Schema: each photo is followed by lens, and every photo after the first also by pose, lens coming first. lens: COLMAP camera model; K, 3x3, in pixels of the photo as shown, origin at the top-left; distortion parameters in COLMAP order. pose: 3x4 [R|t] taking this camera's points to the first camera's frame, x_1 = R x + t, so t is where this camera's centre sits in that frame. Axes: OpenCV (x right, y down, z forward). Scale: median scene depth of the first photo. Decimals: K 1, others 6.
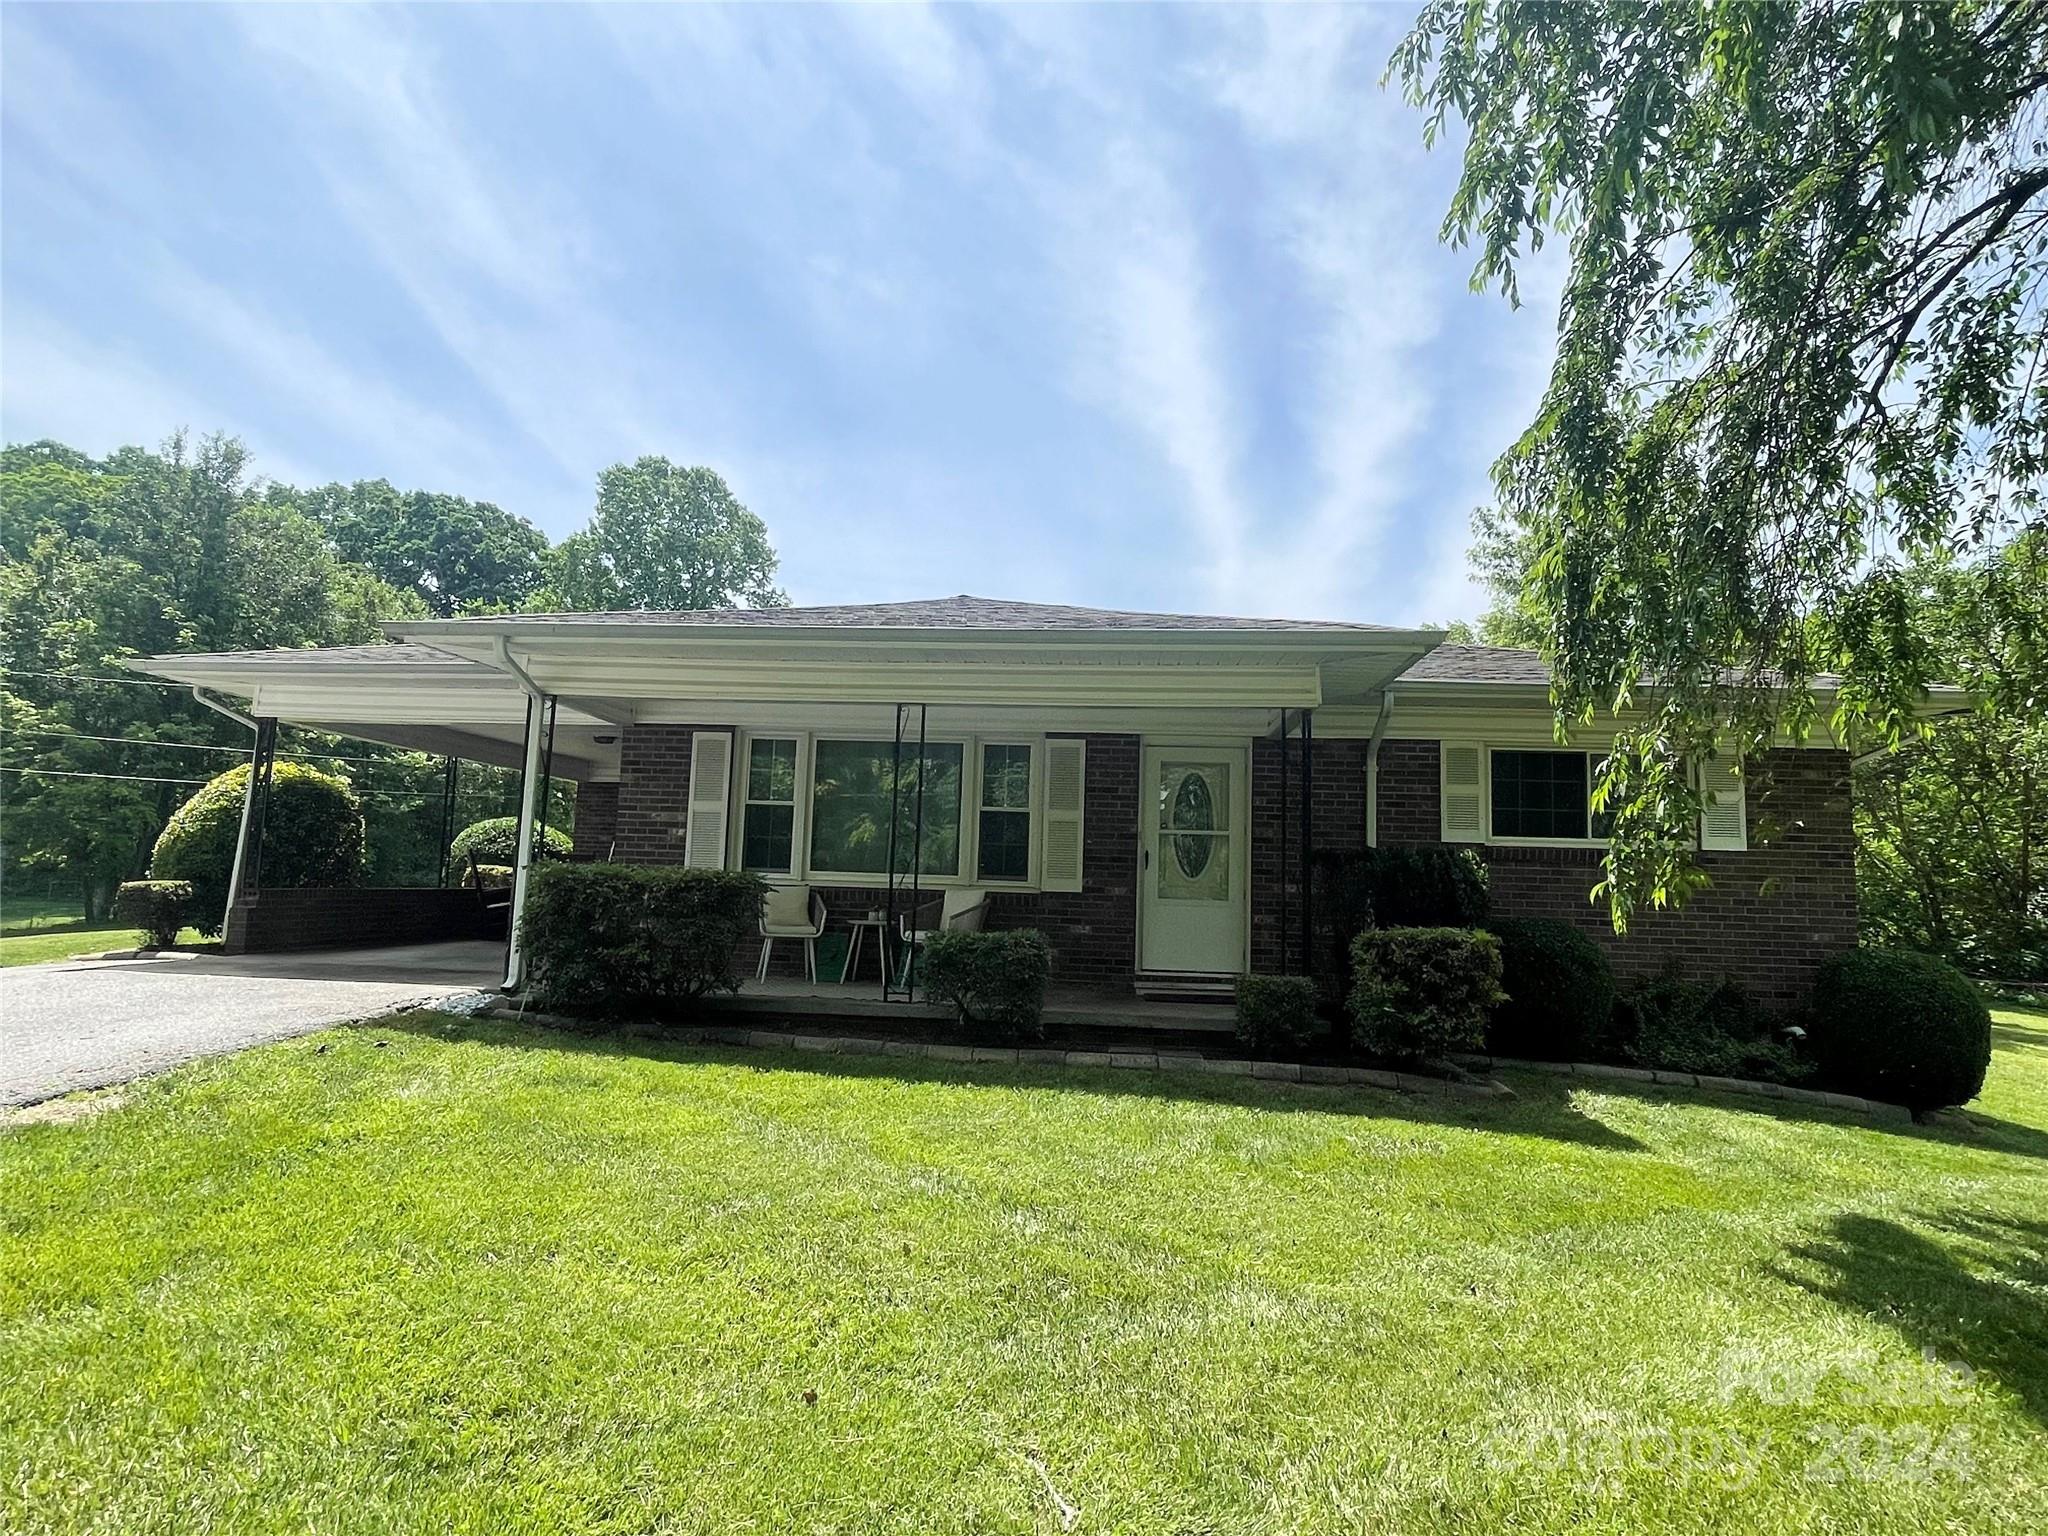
lens RADIAL K [[1124.1, 0, 1010.8], [0, 1124.1, 807.4], [0, 0, 1]] dist [-0.002366, 0.001472]
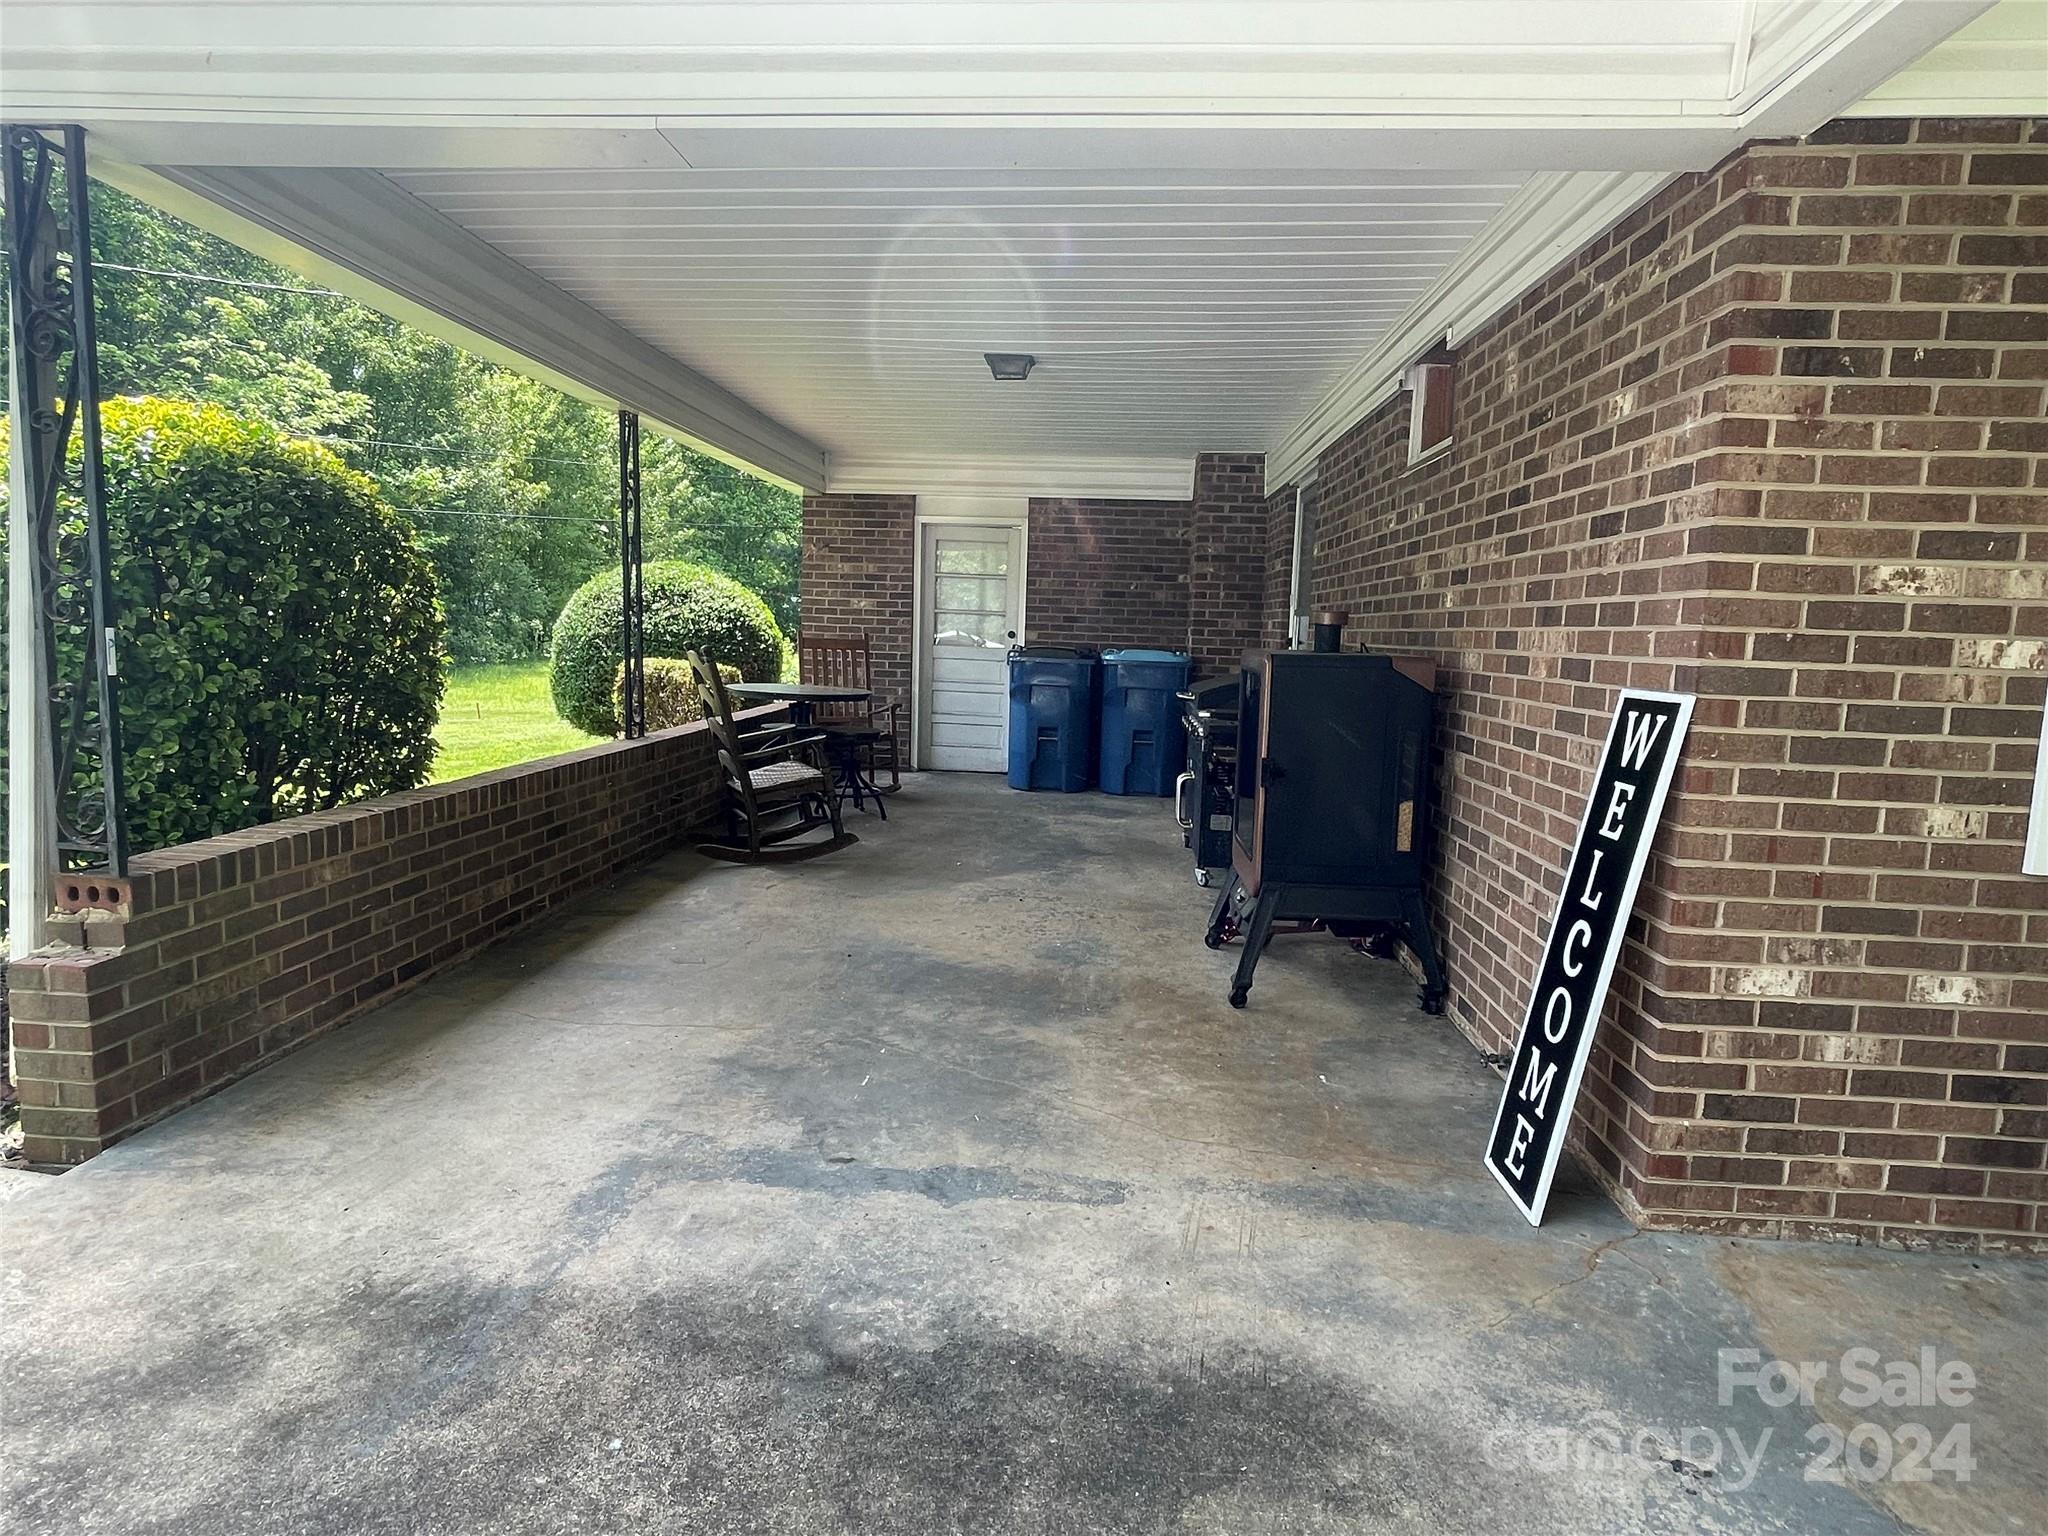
lens RADIAL K [[1124.1, 0, 1005.8], [0, 1124.1, 766.4], [0, 0, 1]] dist [-0.002366, 0.001472]
pose [[0.999998, -0.000604, 0.001710, -0.486558], [0.000264, 0.981395, 0.191997, 0.001622], [-0.001794, -0.191996, 0.981394, 0.778211]]
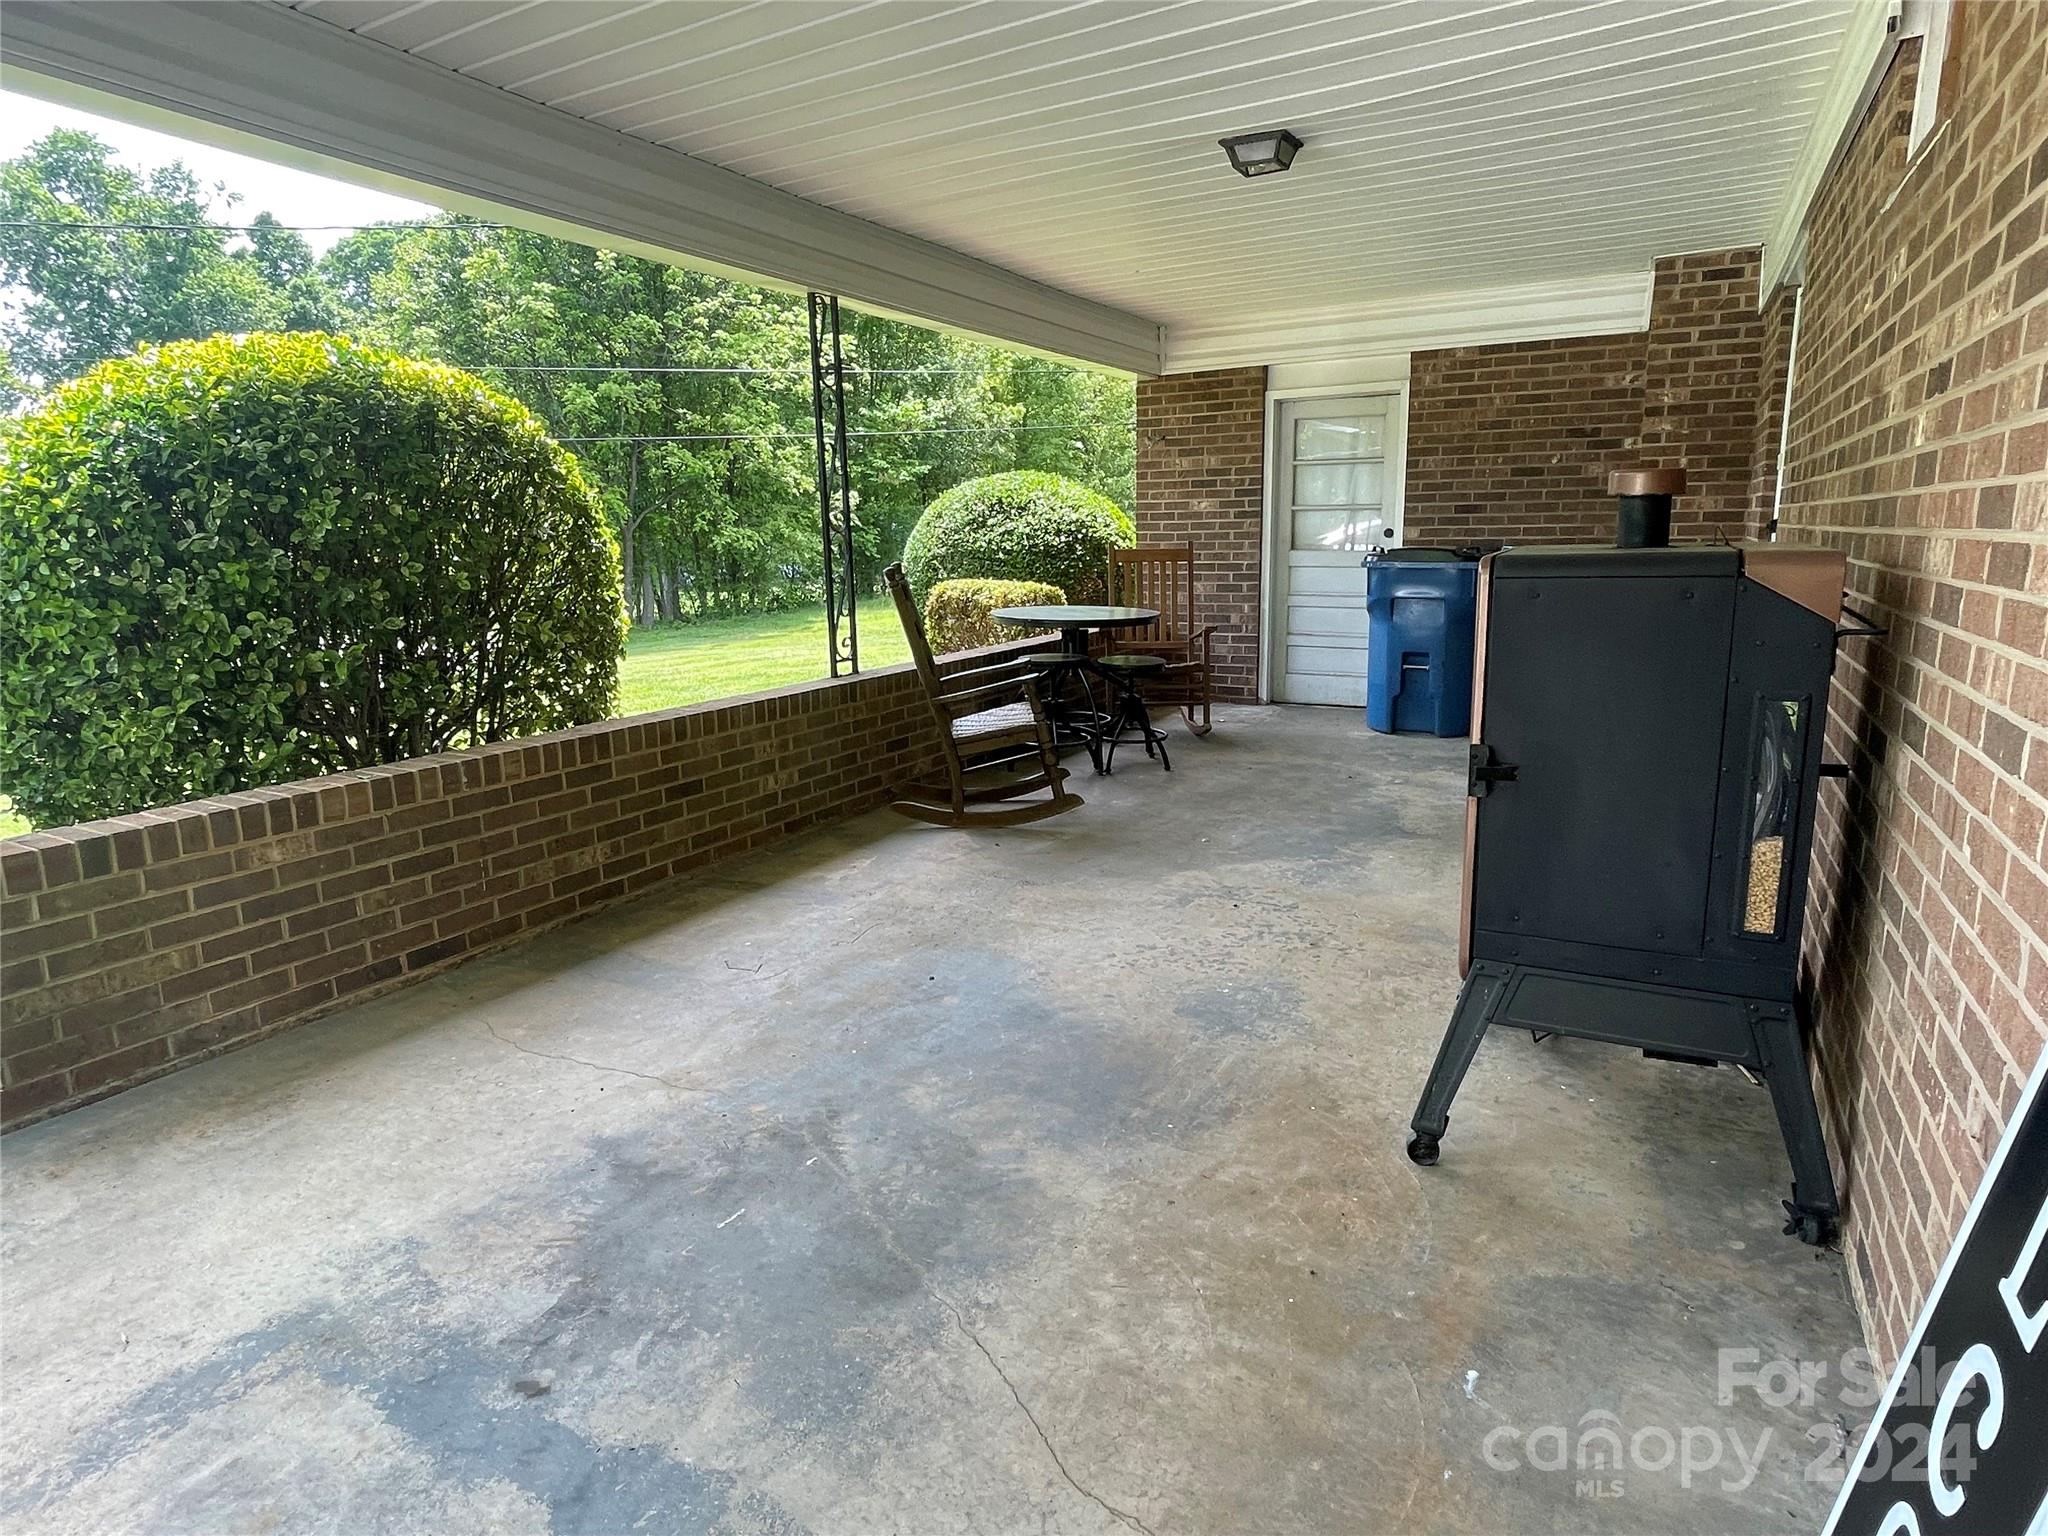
lens RADIAL K [[1124.1, 0, 1025.4], [0, 1124.1, 757.6], [0, 0, 1]] dist [-0.002366, 0.001472]
pose [[0.909501, 0.033763, -0.414329, -0.393086], [0.076371, 0.966161, 0.246374, 0.014549], [0.408627, -0.255720, 0.876146, 0.921220]]
